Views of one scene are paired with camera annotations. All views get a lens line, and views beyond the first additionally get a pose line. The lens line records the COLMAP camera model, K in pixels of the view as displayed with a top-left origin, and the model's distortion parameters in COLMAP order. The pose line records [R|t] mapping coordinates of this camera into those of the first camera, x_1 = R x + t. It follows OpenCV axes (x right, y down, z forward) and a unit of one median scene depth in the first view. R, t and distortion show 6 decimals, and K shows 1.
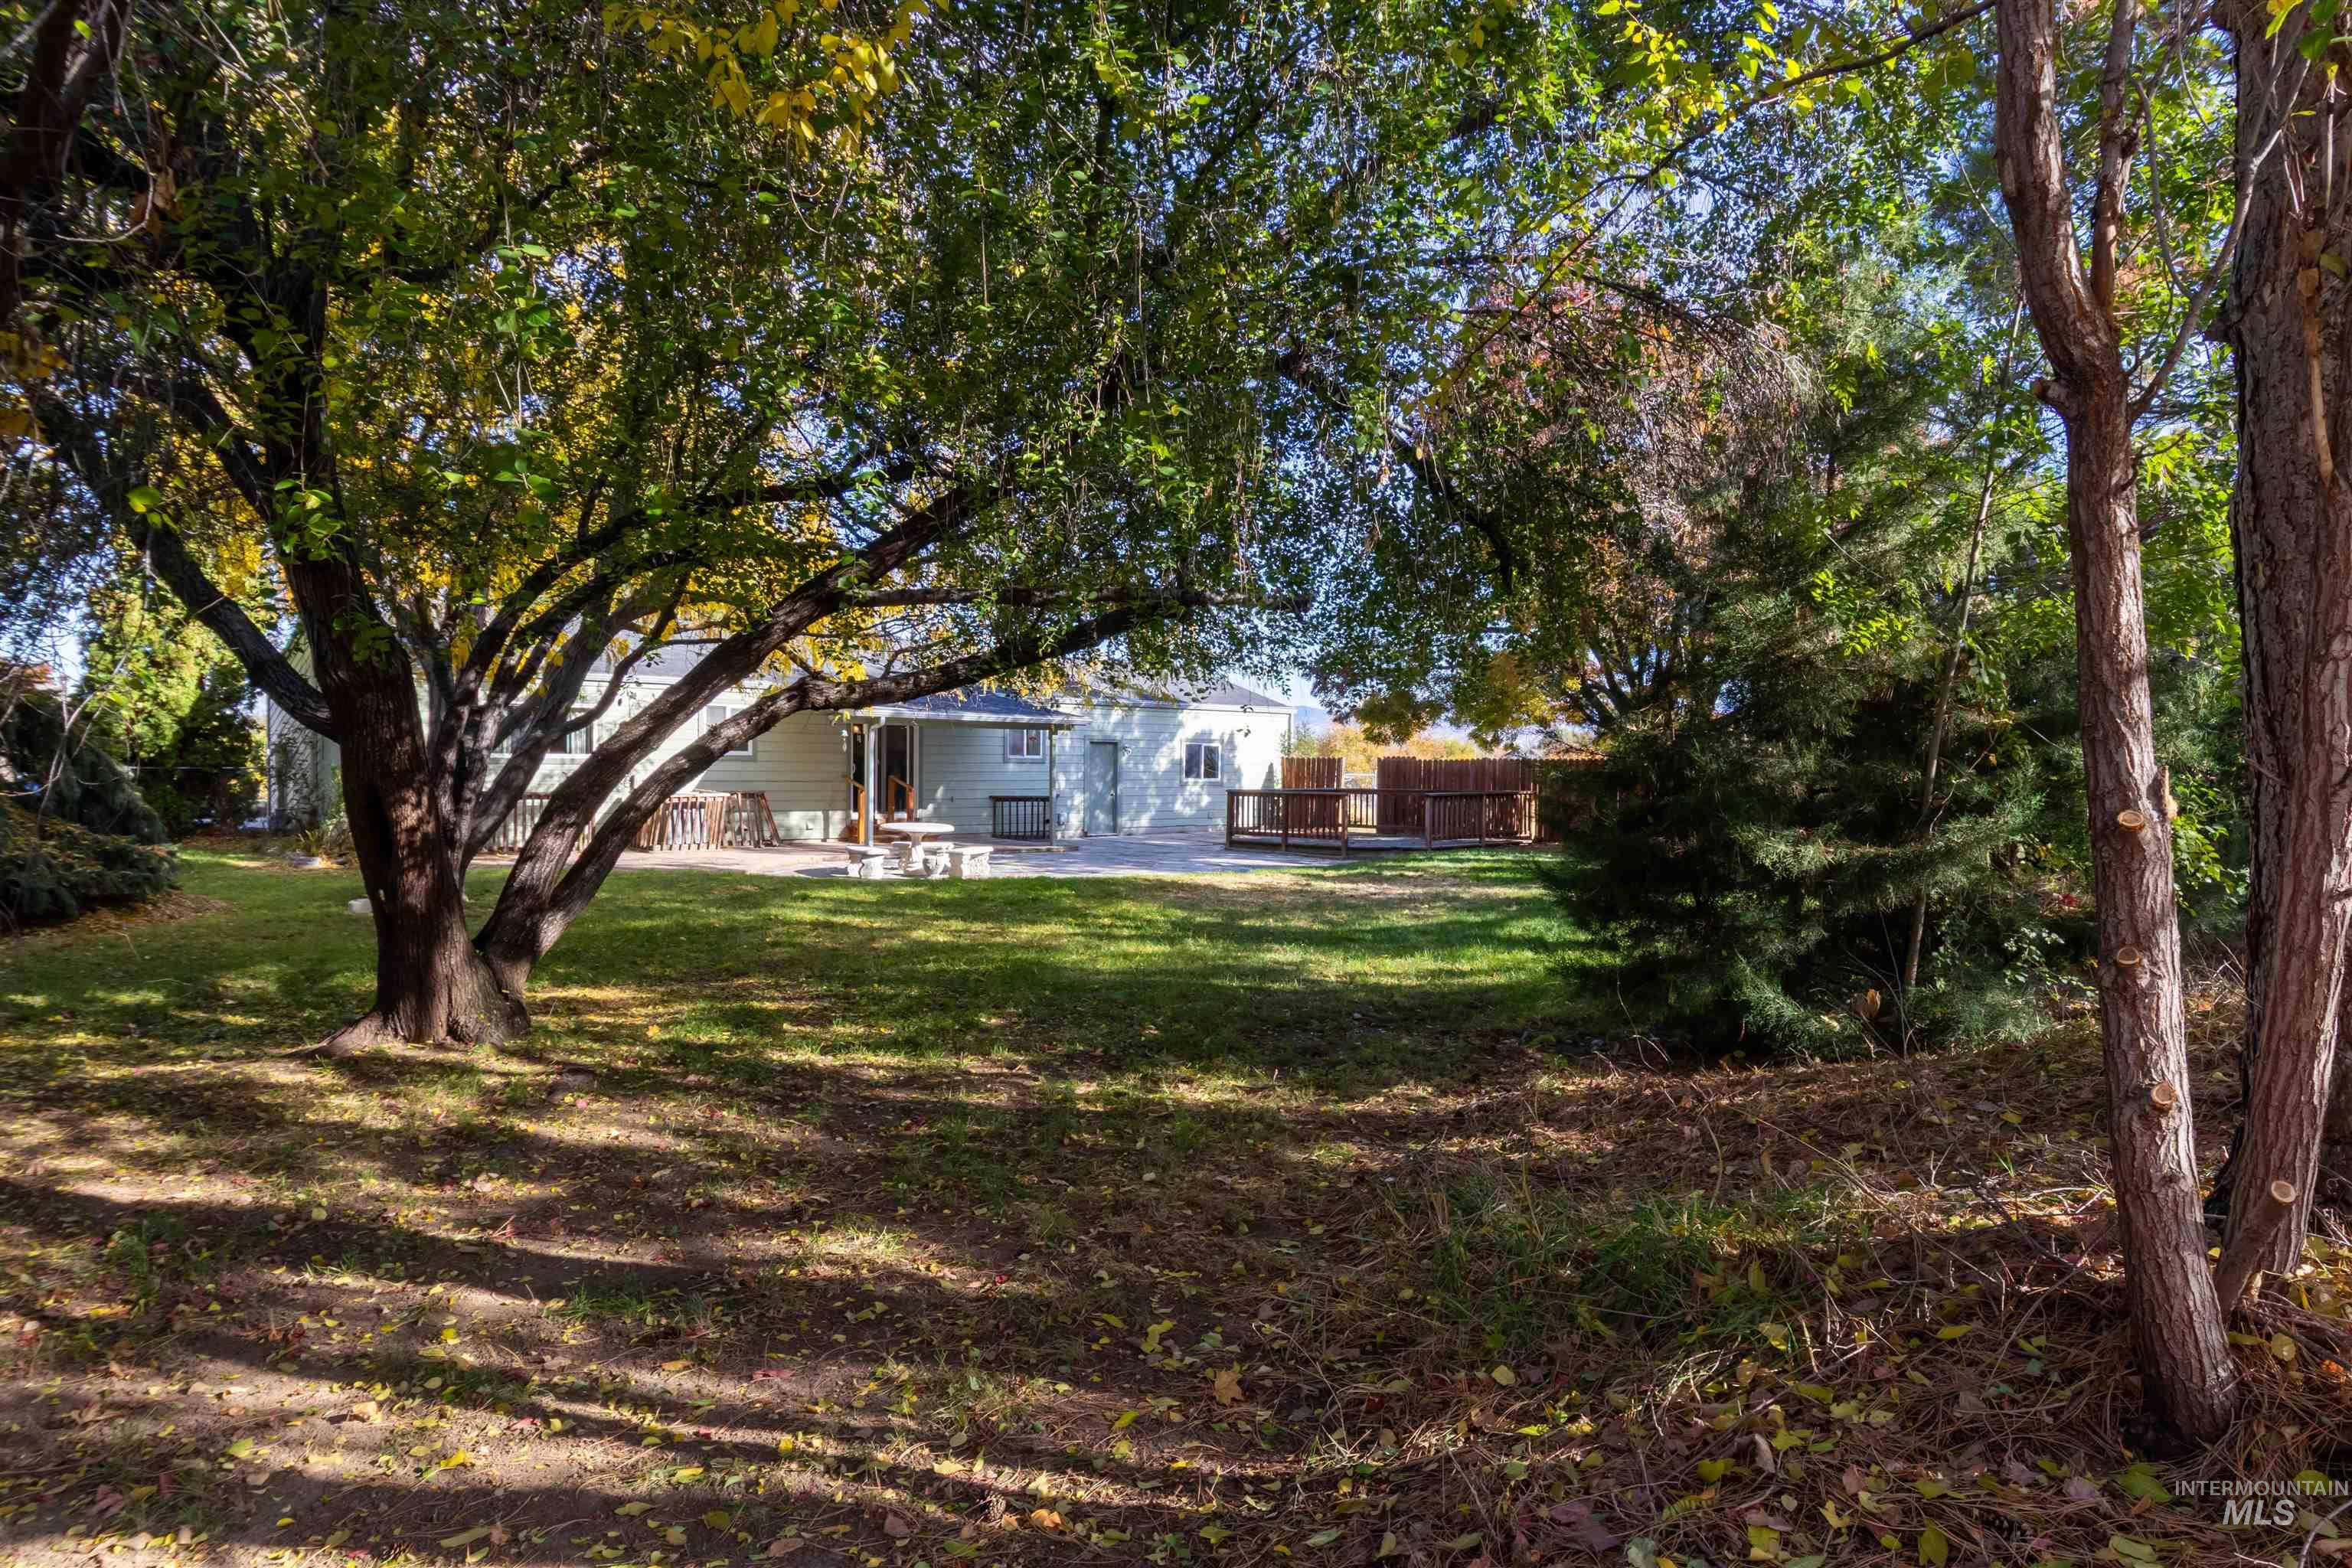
lens RADIAL K [[1530.1, 0, 1228.7], [0, 1530.1, 819.2], [0, 0, 1]] dist [0.039987, -0.000528]
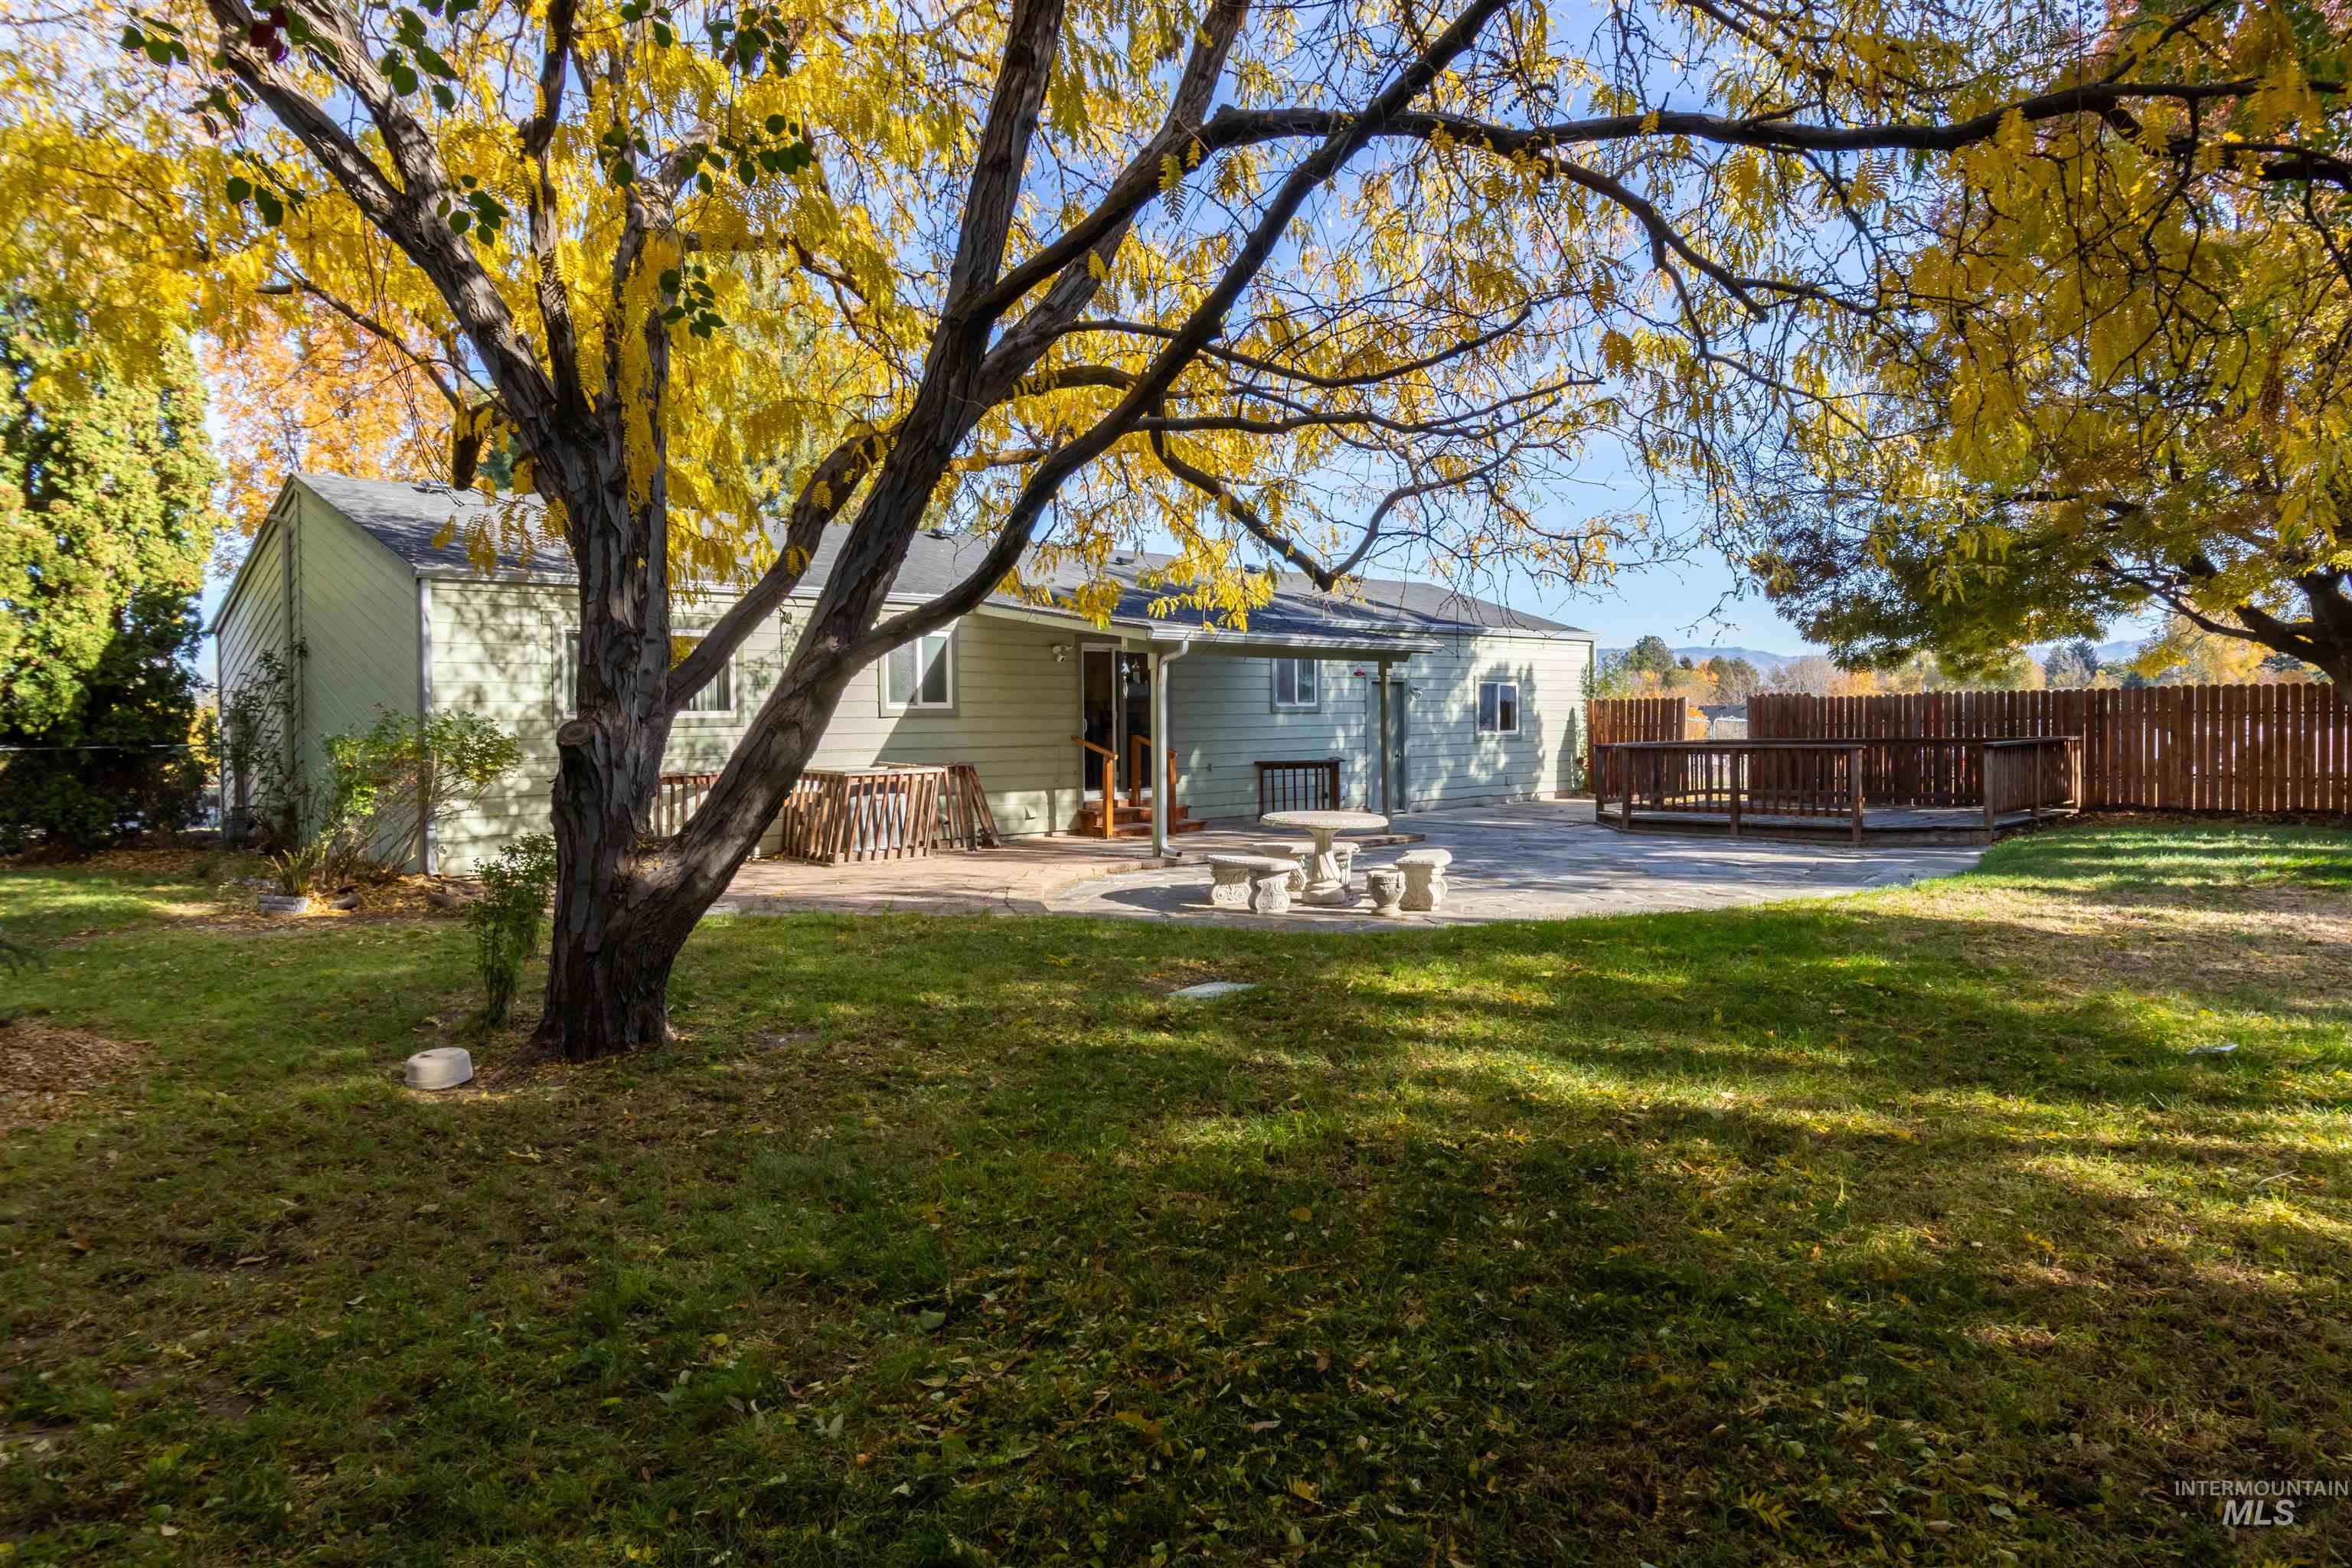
lens RADIAL K [[1530.1, 0, 1173.0], [0, 1530.1, 768.2], [0, 0, 1]] dist [0.039987, -0.000528]
pose [[0.999734, -0.022377, -0.005508, -0.205189], [0.022340, 0.999728, -0.006675, -0.009276], [0.005656, 0.006550, 0.999963, 0.334830]]
